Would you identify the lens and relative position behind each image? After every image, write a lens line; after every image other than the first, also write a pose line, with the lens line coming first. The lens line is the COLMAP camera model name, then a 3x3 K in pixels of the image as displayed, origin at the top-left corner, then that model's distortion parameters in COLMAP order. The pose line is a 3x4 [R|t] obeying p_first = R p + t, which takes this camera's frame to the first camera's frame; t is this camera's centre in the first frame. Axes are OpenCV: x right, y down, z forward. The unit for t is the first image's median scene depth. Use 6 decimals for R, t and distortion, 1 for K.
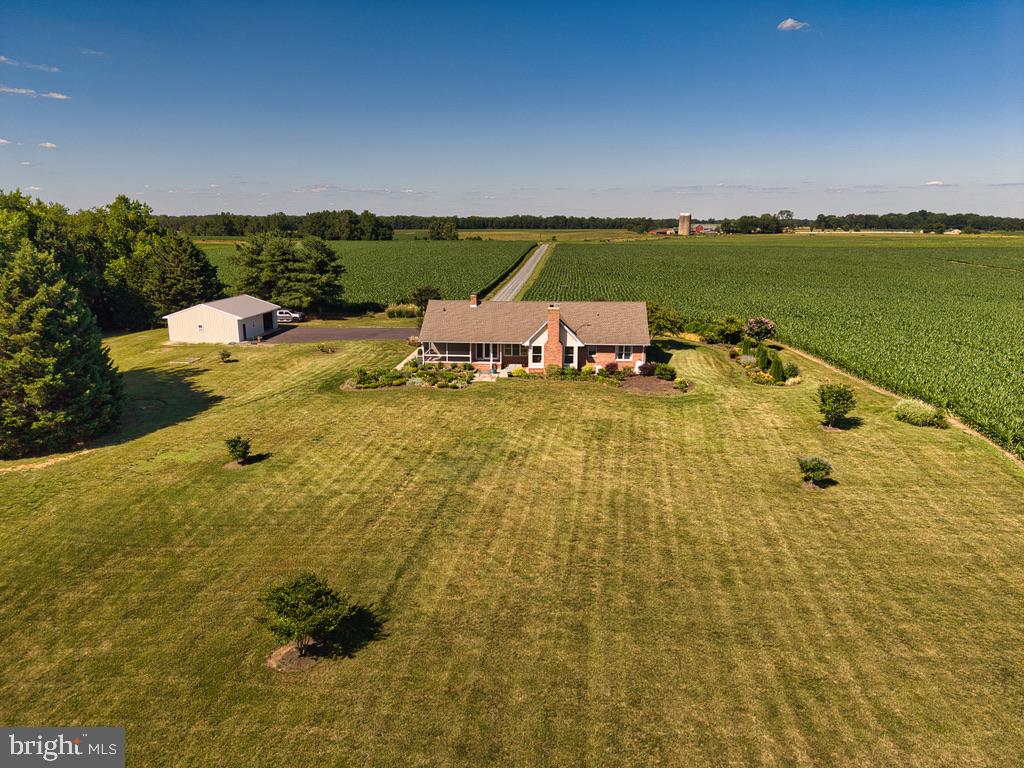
lens RADIAL K [[682.0, 0, 510.1], [0, 682.0, 384.6], [0, 0, 1]] dist [0.033660, -0.036352]
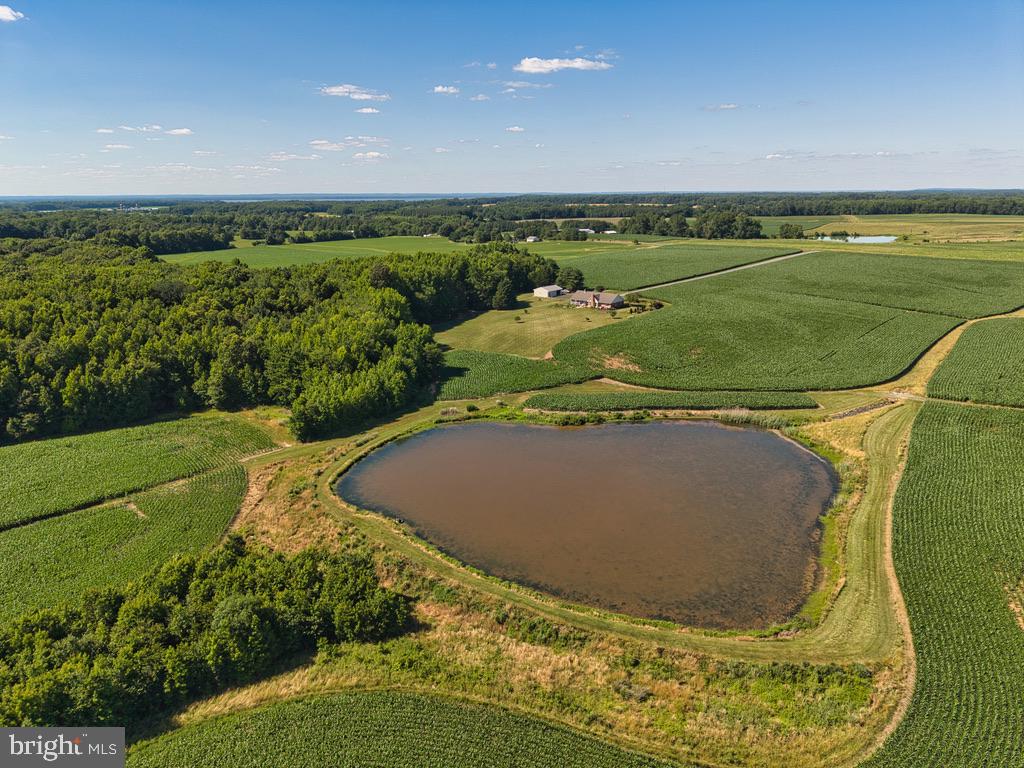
lens RADIAL K [[682.0, 0, 511.6], [0, 682.0, 385.1], [0, 0, 1]] dist [0.033660, -0.036352]
pose [[0.800939, 0.152227, -0.579072, 2.410383], [-0.127361, 0.988322, 0.083654, 0.184775], [0.585044, 0.006750, 0.810974, -3.125484]]
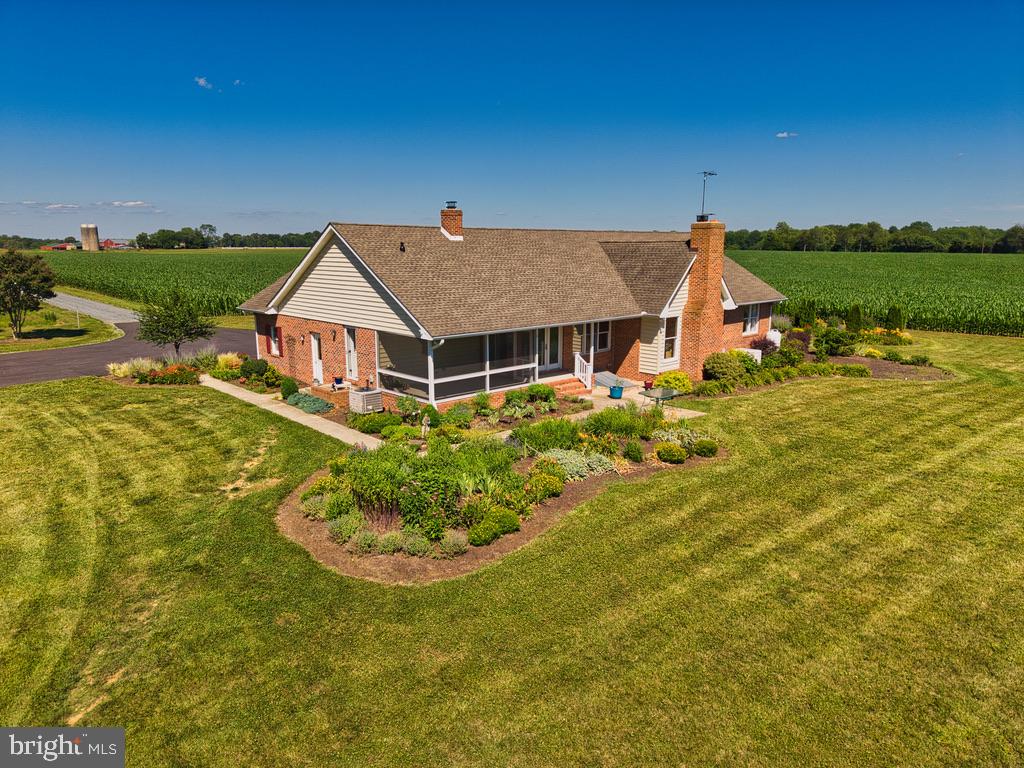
lens RADIAL K [[682.0, 0, 511.8], [0, 682.0, 383.5], [0, 0, 1]] dist [0.033660, -0.036352]
pose [[0.672382, -0.147827, 0.725293, -0.338549], [0.173224, 0.984071, 0.039984, -0.050282], [-0.719650, 0.098753, 0.687279, 0.779324]]
